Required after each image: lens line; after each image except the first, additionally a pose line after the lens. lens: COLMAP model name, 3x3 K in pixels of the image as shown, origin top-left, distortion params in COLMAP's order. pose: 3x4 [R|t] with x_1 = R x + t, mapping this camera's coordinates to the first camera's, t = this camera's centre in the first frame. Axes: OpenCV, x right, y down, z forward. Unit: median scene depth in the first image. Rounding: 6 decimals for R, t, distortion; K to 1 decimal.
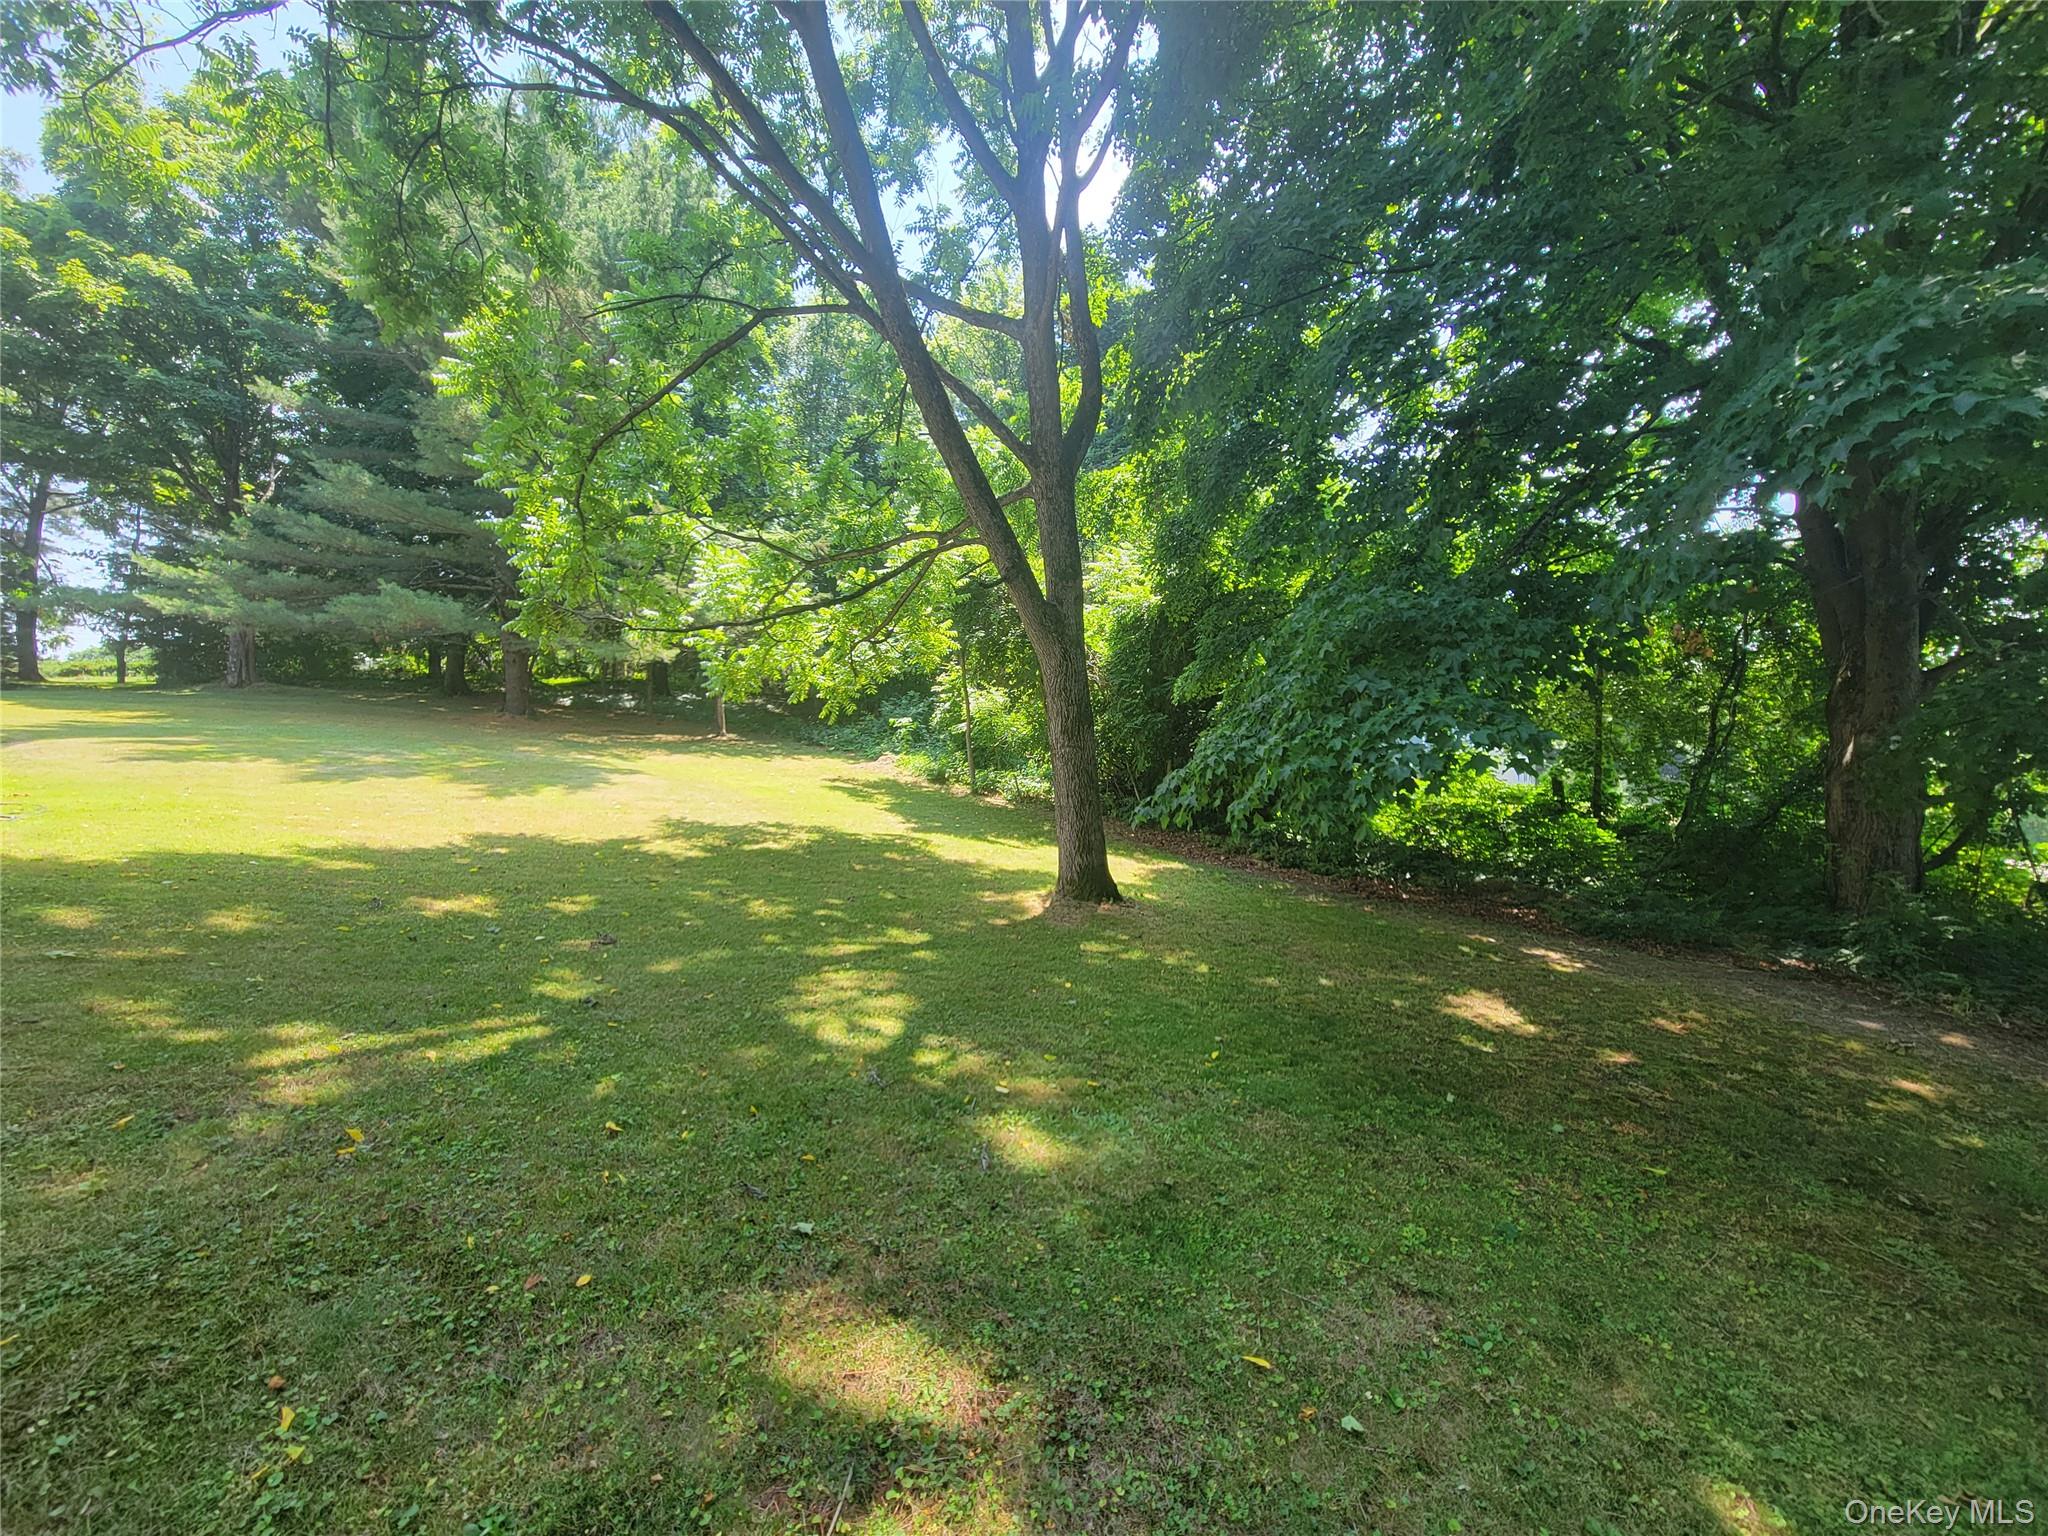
lens RADIAL K [[842.0, 0, 1020.2], [0, 842.0, 783.0], [0, 0, 1]] dist [0.005506, 0.000539]
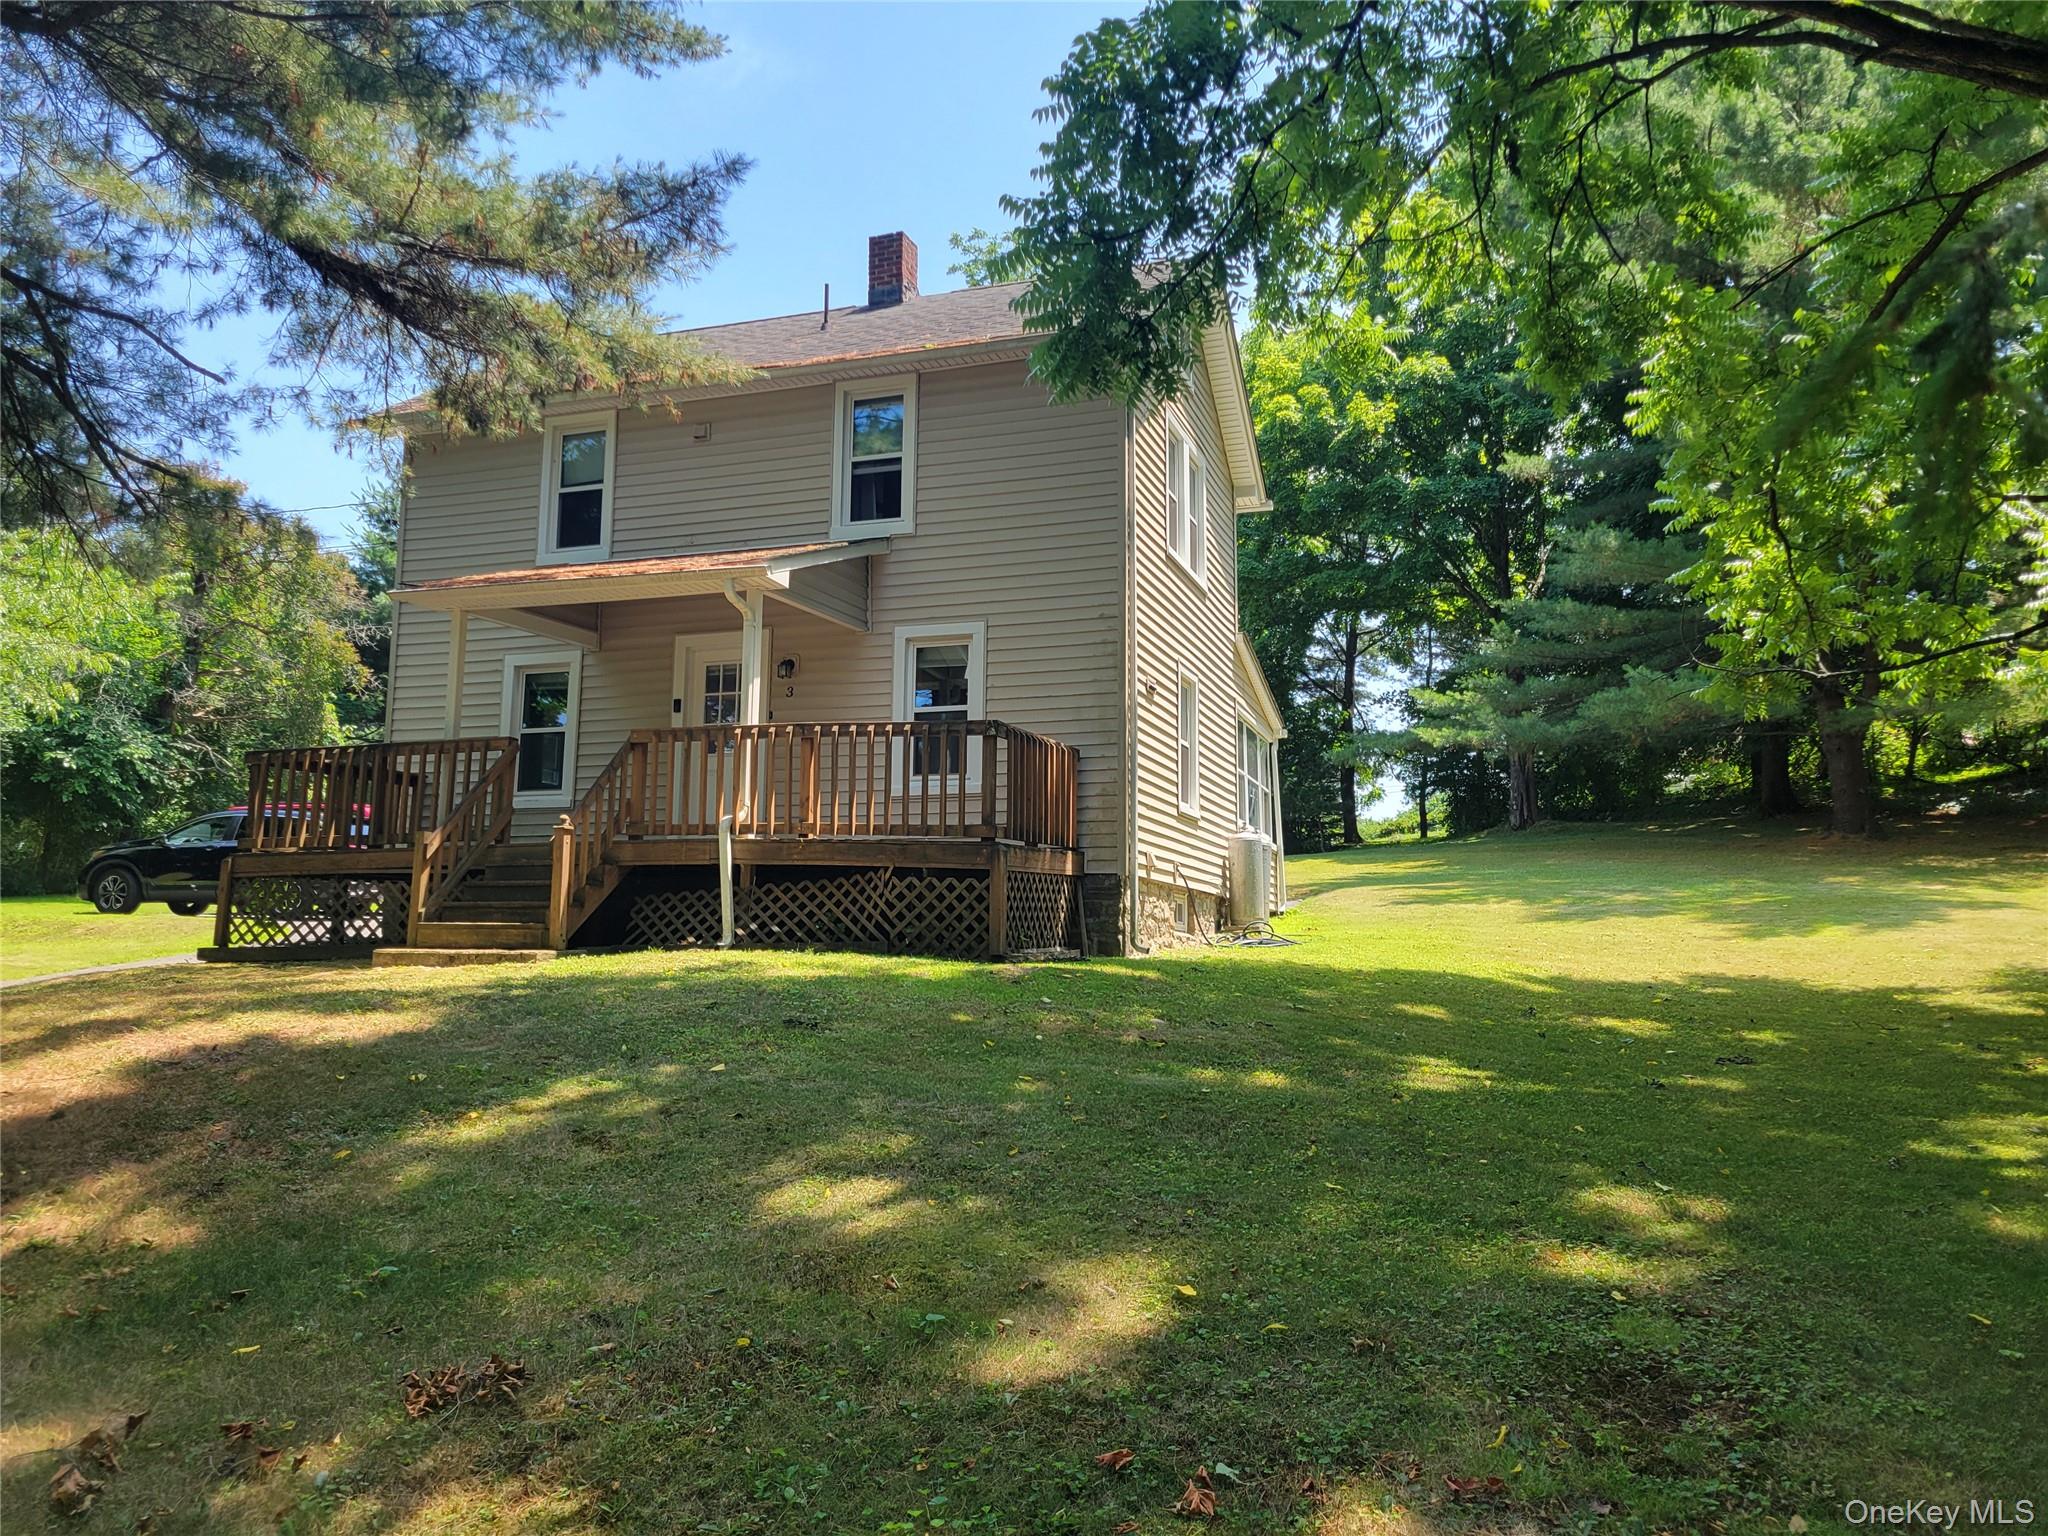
lens RADIAL K [[1555.6, 0, 1026.8], [0, 1555.6, 710.3], [0, 0, 1]] dist [0.077441, -0.052748]
pose [[0.471046, -0.154683, -0.868441, 0.161445], [0.004547, 0.984918, -0.172963, 0.032319], [0.882097, 0.077525, 0.464645, -0.101719]]
